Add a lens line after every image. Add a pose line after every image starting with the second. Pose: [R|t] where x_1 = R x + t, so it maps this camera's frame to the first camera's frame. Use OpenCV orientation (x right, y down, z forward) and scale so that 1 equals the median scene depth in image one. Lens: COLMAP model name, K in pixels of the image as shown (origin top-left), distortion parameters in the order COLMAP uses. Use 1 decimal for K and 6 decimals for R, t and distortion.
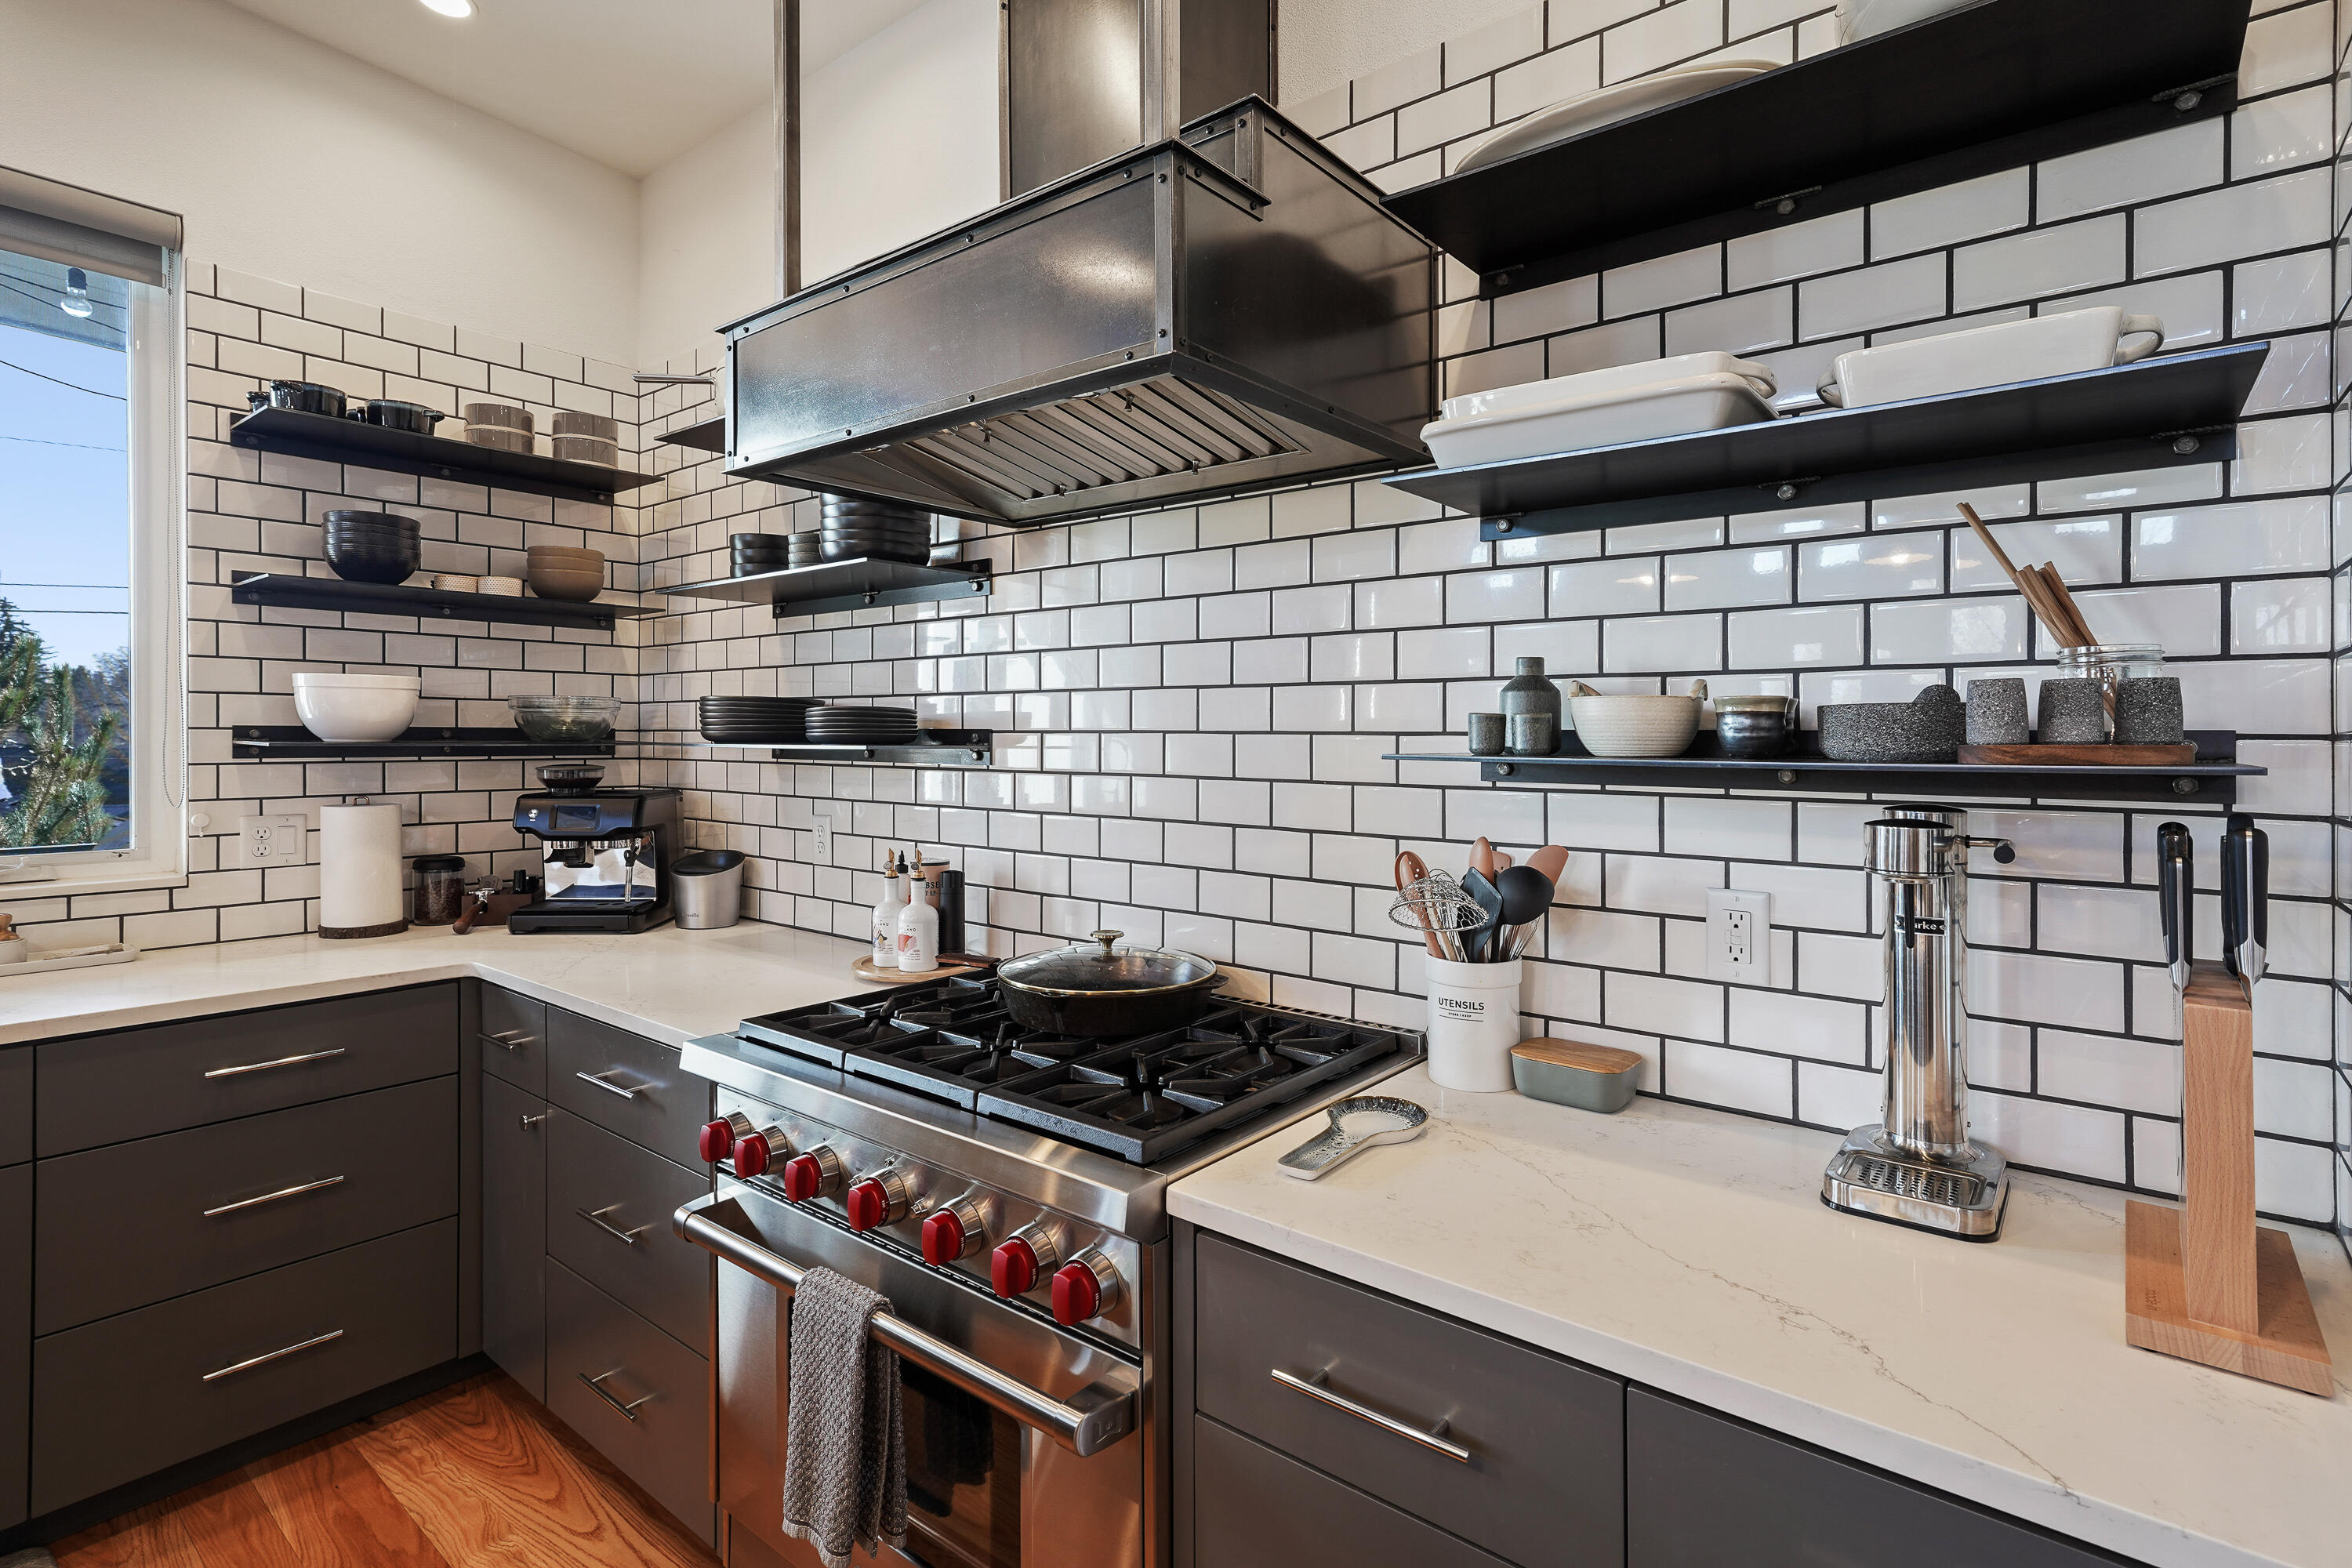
lens RADIAL K [[1107.4, 0, 1191.0], [0, 1107.4, 742.6], [0, 0, 1]] dist [0.002246, 0.002690]
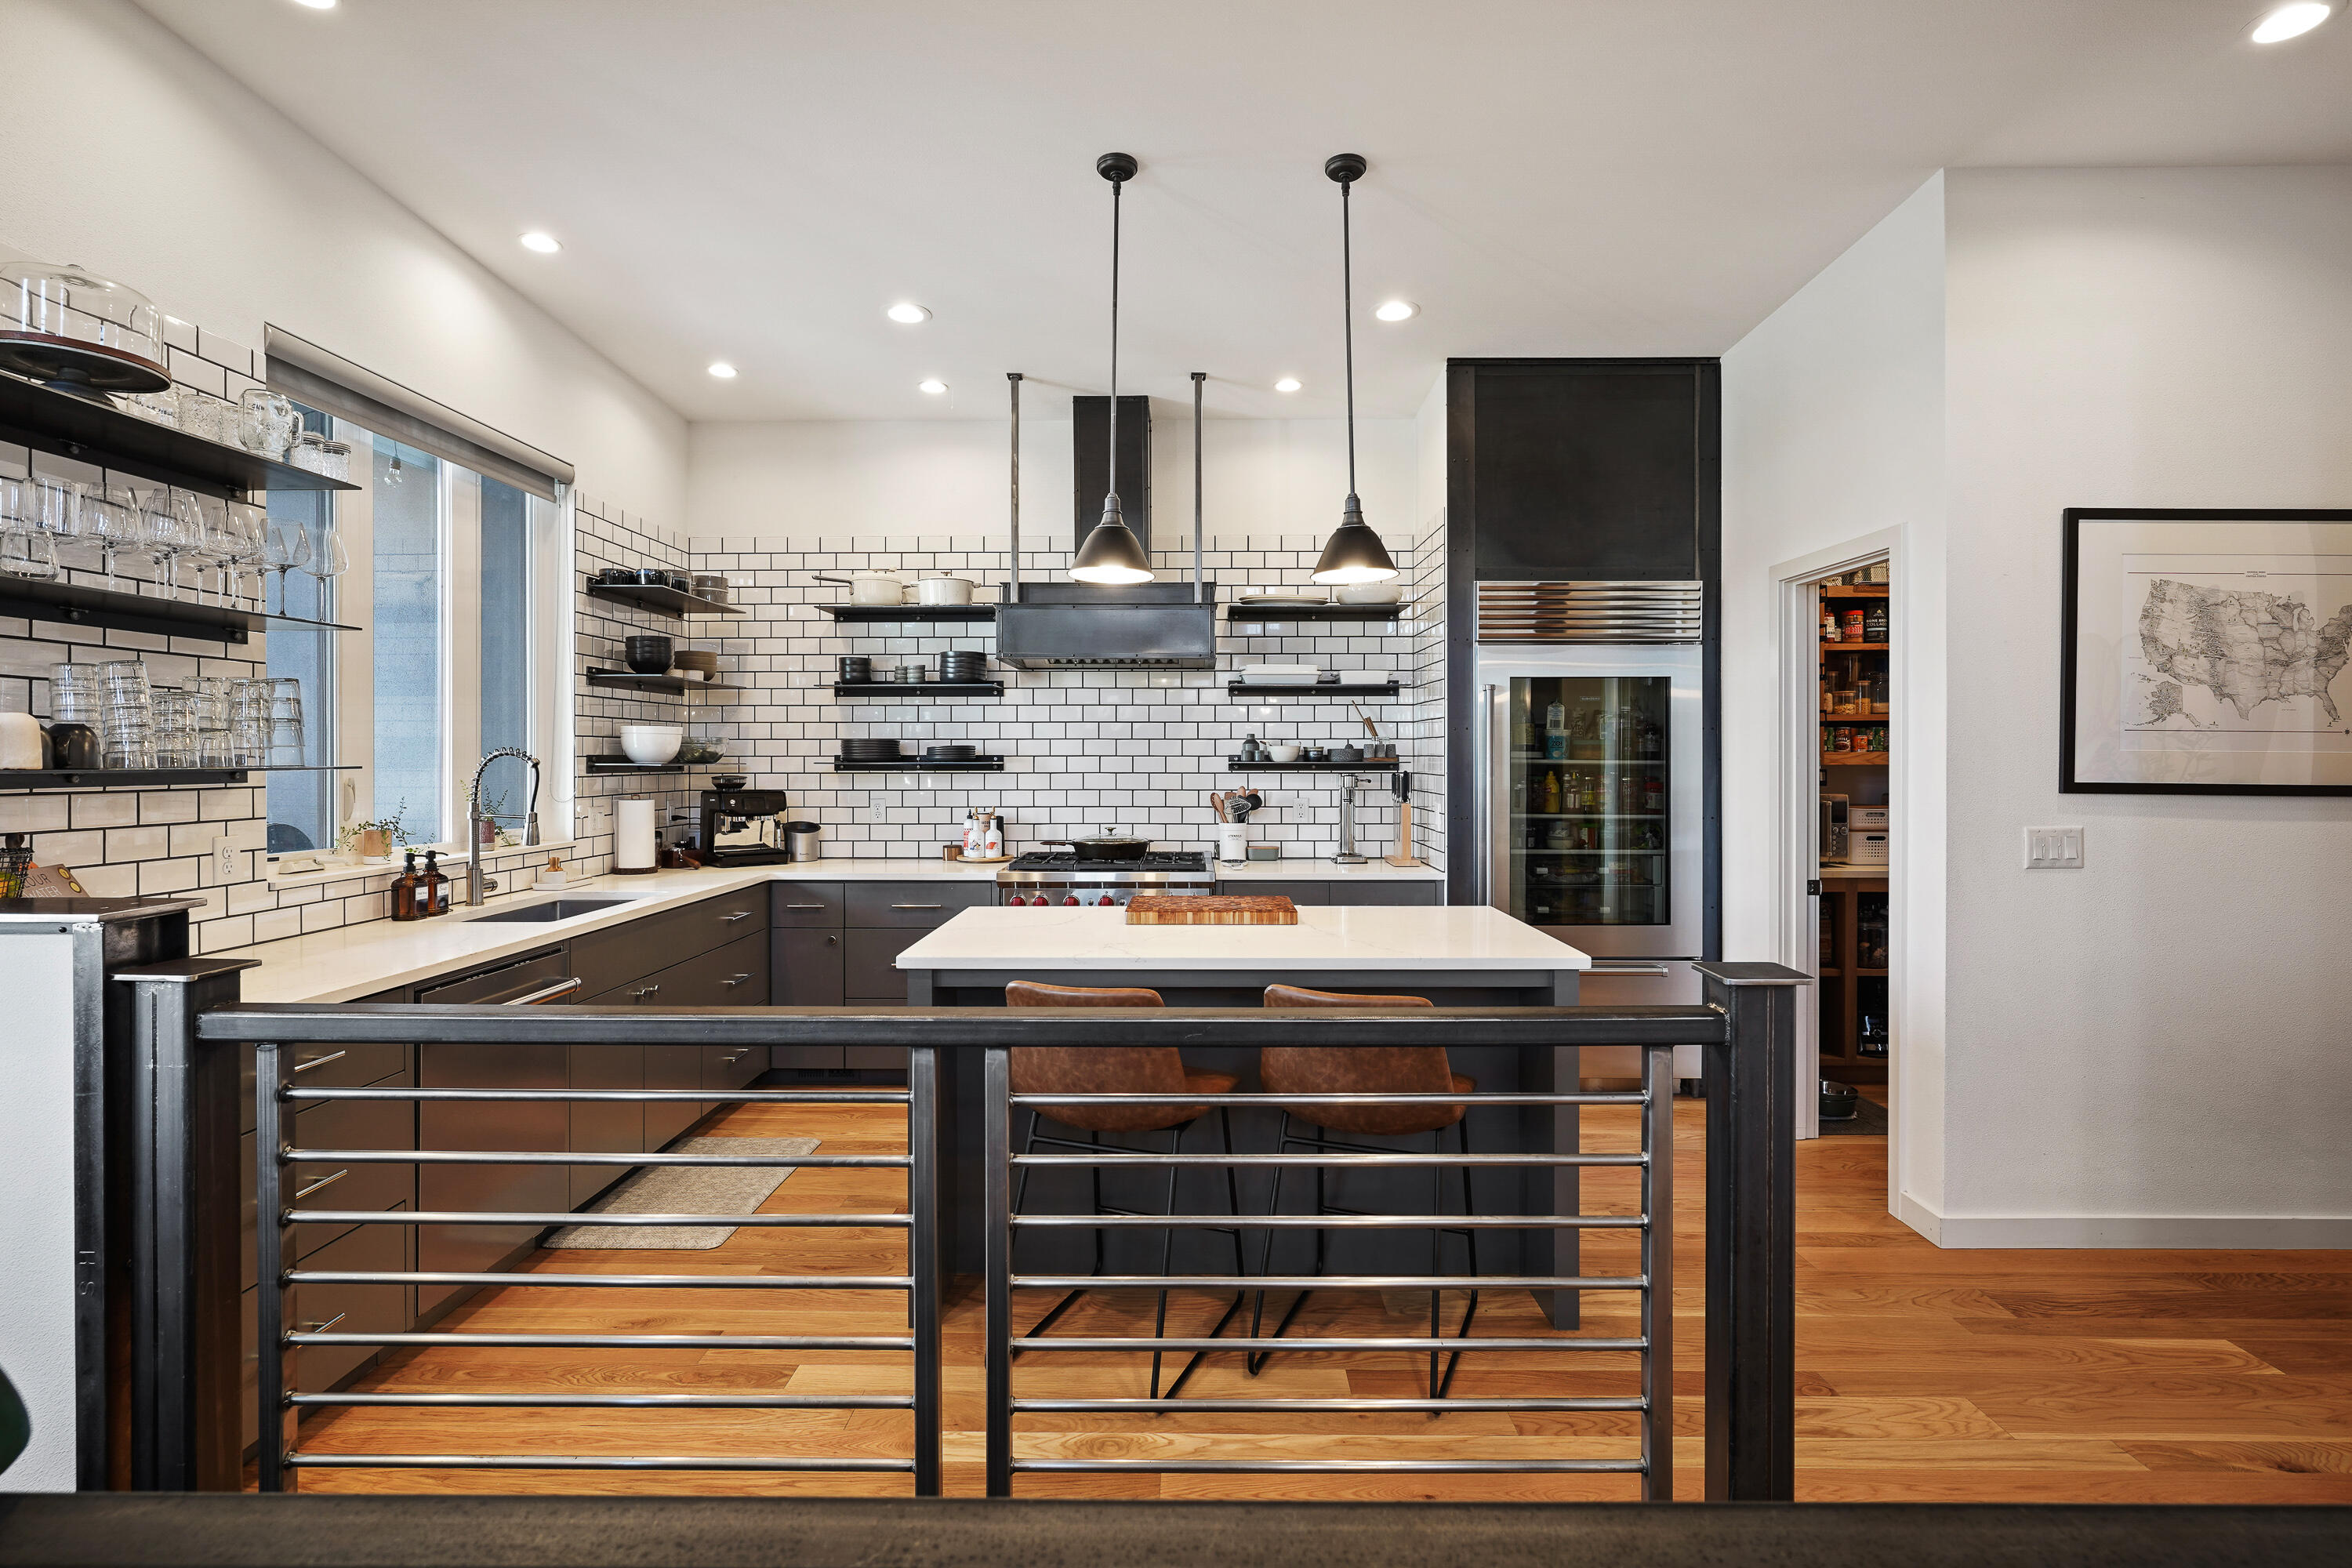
lens RADIAL K [[1151.8, 0, 1181.2], [0, 1151.8, 779.7], [0, 0, 1]] dist [-0.008631, 0.006136]
pose [[0.785215, -0.016966, 0.618991, -1.447321], [0.009161, 0.999833, 0.015783, 0.004796], [-0.619156, -0.006722, 0.785239, -1.163360]]
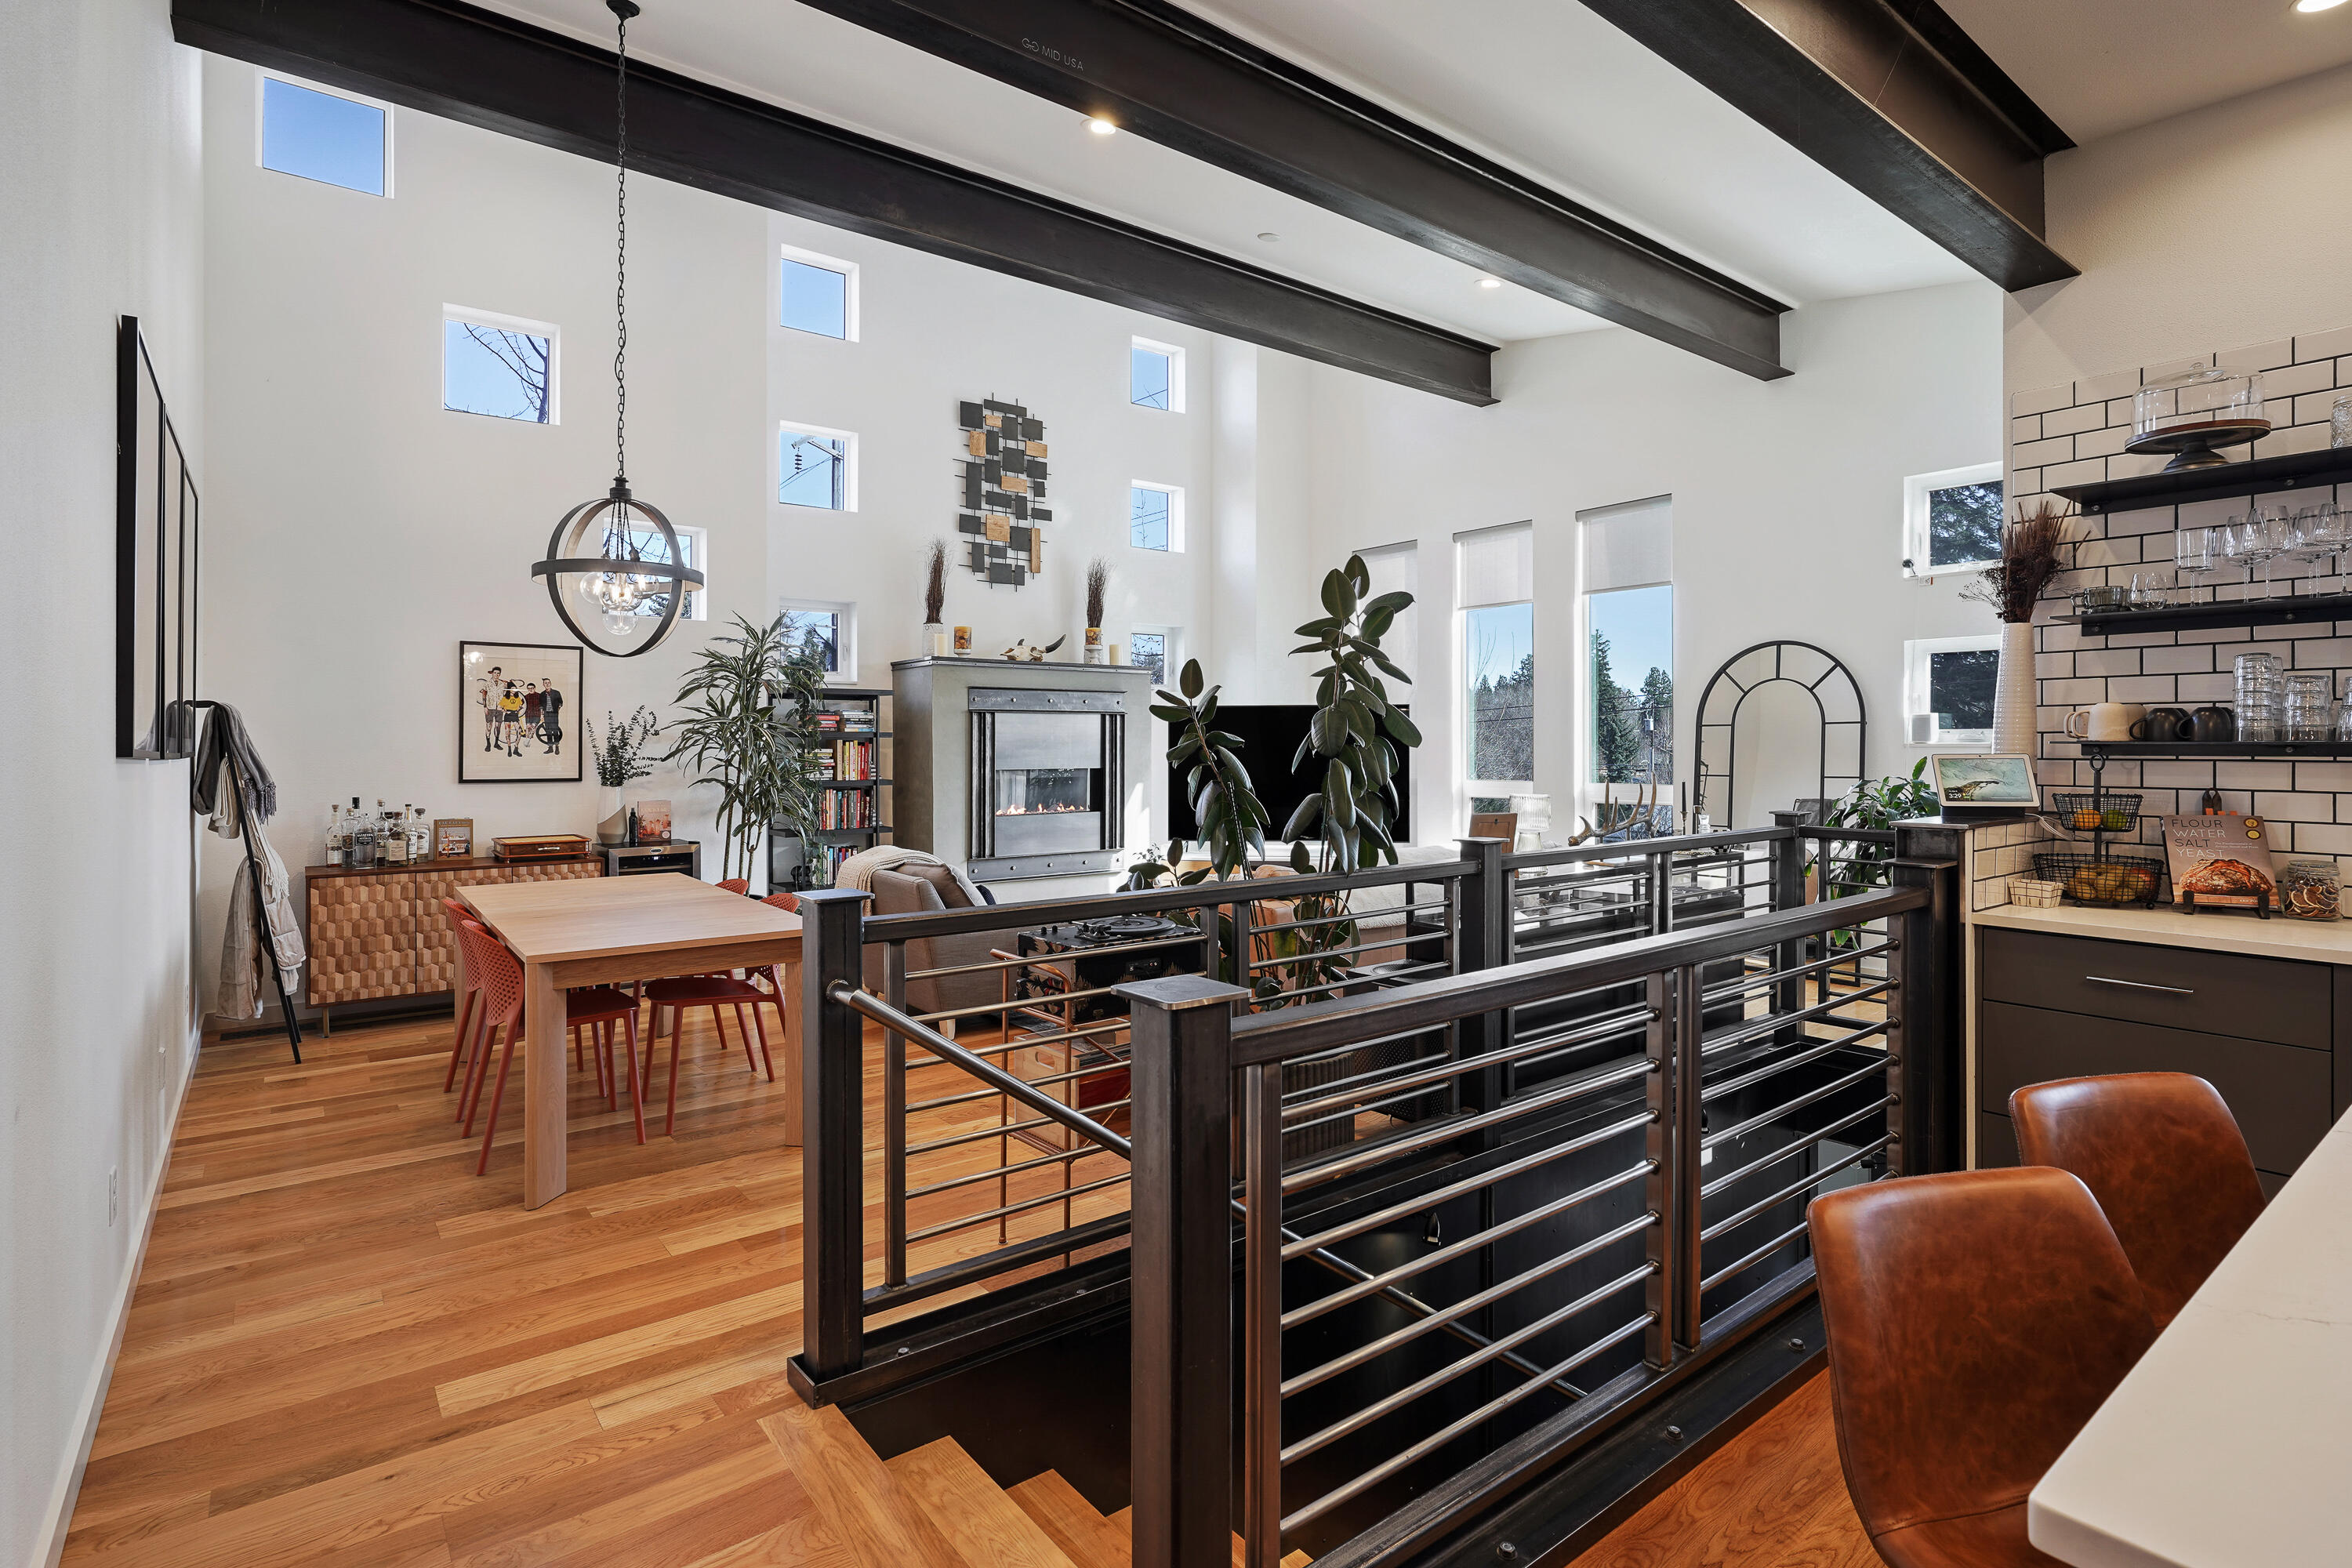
lens RADIAL K [[1151.8, 0, 1169.3], [0, 1151.8, 733.0], [0, 0, 1]] dist [-0.008631, 0.006136]
pose [[-0.244628, -0.008693, -0.969578, 0.102348], [-0.002870, 0.999962, -0.008241, 0.007454], [0.969613, 0.000766, -0.244643, -0.570478]]
